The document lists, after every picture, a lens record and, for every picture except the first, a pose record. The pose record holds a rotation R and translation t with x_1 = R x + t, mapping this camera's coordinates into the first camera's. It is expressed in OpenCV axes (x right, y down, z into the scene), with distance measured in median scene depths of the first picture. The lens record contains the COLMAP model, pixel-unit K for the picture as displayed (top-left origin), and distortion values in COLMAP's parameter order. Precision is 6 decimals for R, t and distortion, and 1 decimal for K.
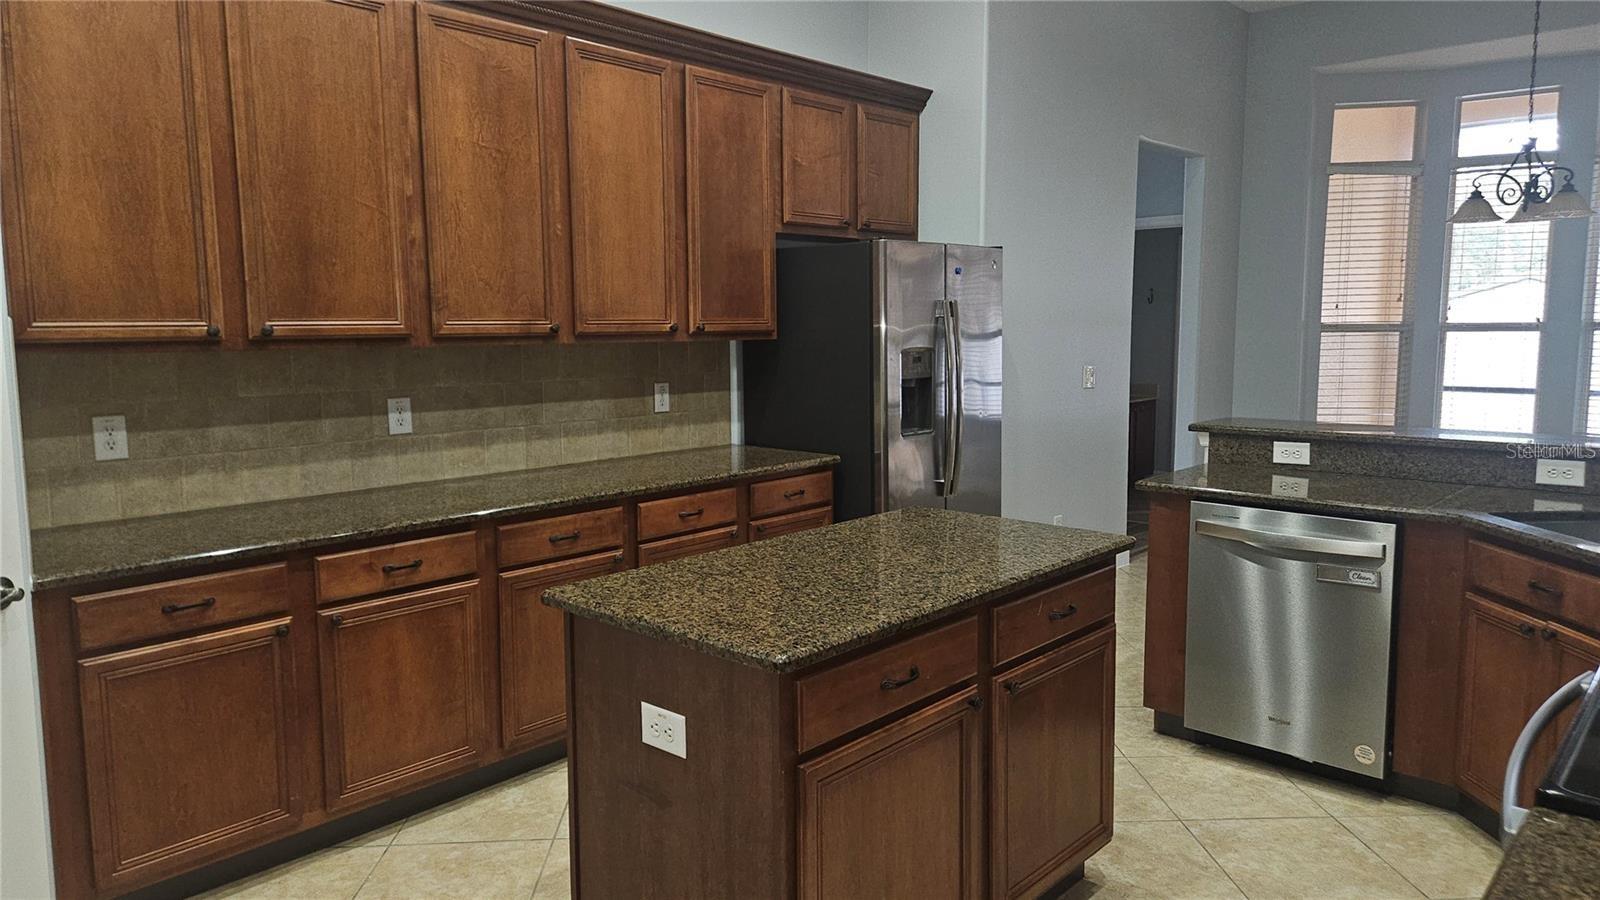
lens RADIAL K [[1082.3, 0, 800.0], [0, 1082.3, 450.0], [0, 0, 1]] dist [0.076594, -0.053402]
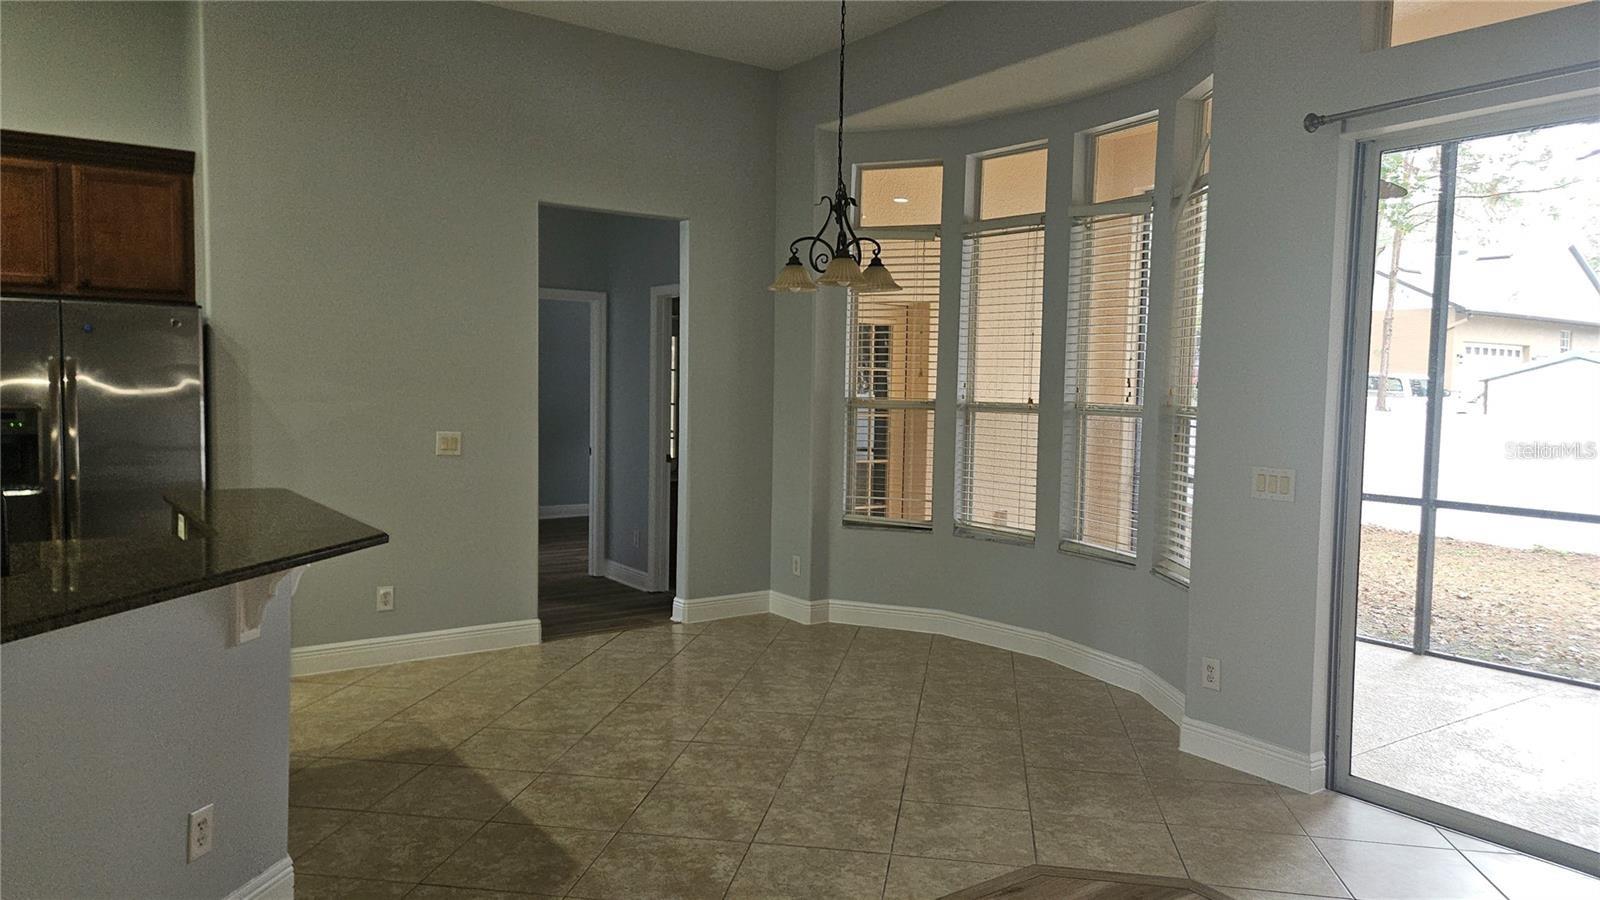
lens RADIAL K [[1082.3, 0, 800.0], [0, 1082.3, 450.0], [0, 0, 1]] dist [0.076594, -0.053402]
pose [[0.973011, 0.037278, -0.227727, 1.101658], [-0.050995, 0.997203, -0.054646, -0.033720], [0.225053, 0.064784, 0.972190, 0.186679]]
